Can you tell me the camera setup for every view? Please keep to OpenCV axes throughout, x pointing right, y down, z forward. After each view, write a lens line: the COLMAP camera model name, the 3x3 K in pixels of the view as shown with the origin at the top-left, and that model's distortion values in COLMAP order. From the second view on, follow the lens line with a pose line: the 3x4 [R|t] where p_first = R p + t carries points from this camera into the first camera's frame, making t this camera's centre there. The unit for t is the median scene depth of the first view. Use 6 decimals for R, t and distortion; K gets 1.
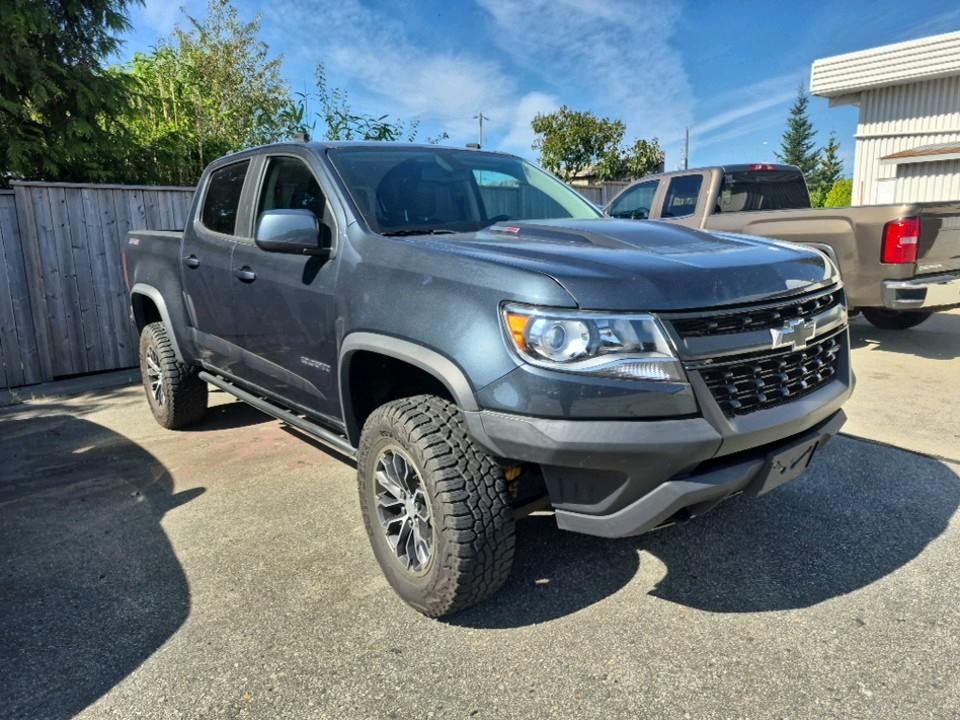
lens RADIAL K [[686.0, 0, 480.0], [0, 686.0, 360.0], [0, 0, 1]] dist [0.036541, -0.031279]
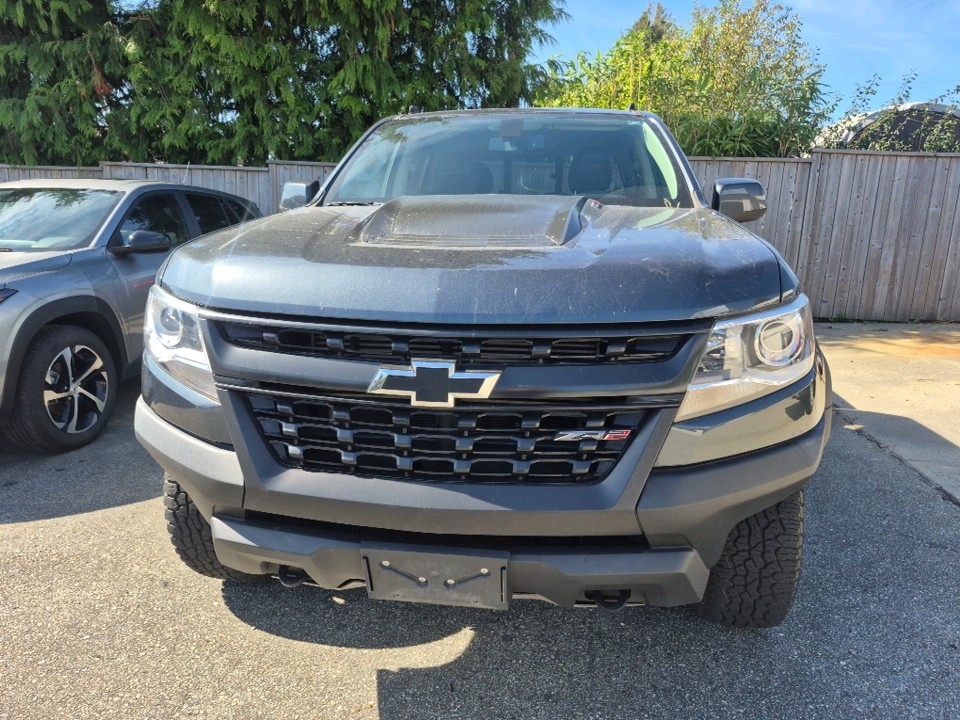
lens RADIAL K [[678.1, 0, 478.1], [0, 678.1, 365.9], [0, 0, 1]] dist [0.032491, -0.025179]
pose [[0.676033, 0.208673, -0.706707, 0.777931], [-0.178788, 0.976857, 0.117413, -0.112615], [0.714853, 0.046976, 0.697695, 0.499540]]
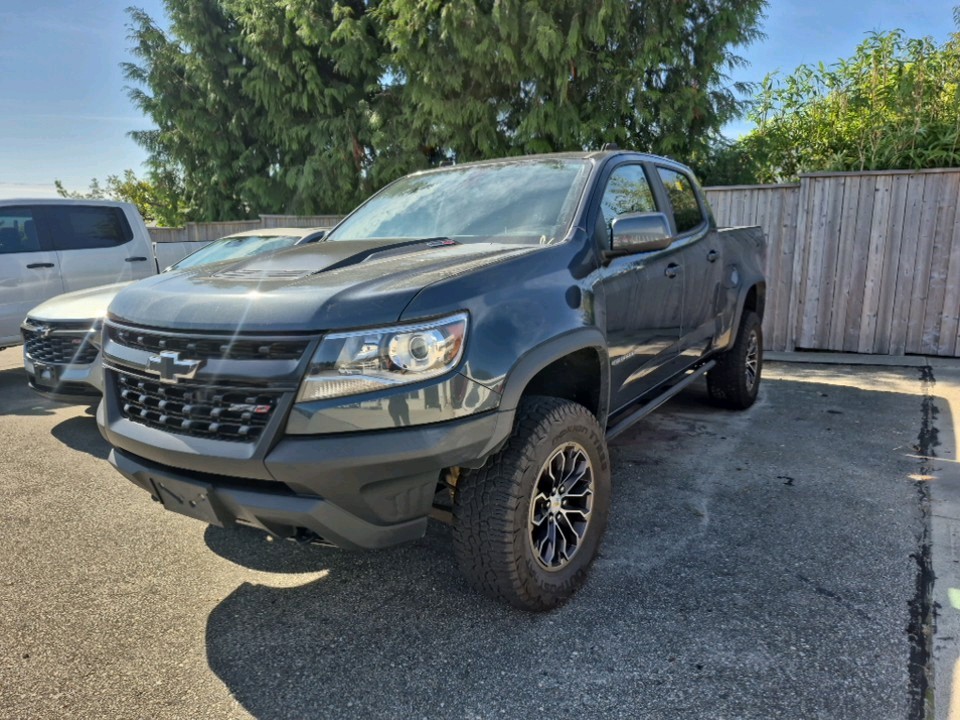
lens RADIAL K [[686.0, 0, 480.0], [0, 686.0, 360.0], [0, 0, 1]] dist [0.036541, -0.031279]
pose [[0.299022, 0.195890, -0.933923, 1.280081], [-0.173858, 0.973506, 0.148527, -0.230214], [0.938275, 0.117957, 0.325157, 0.922206]]
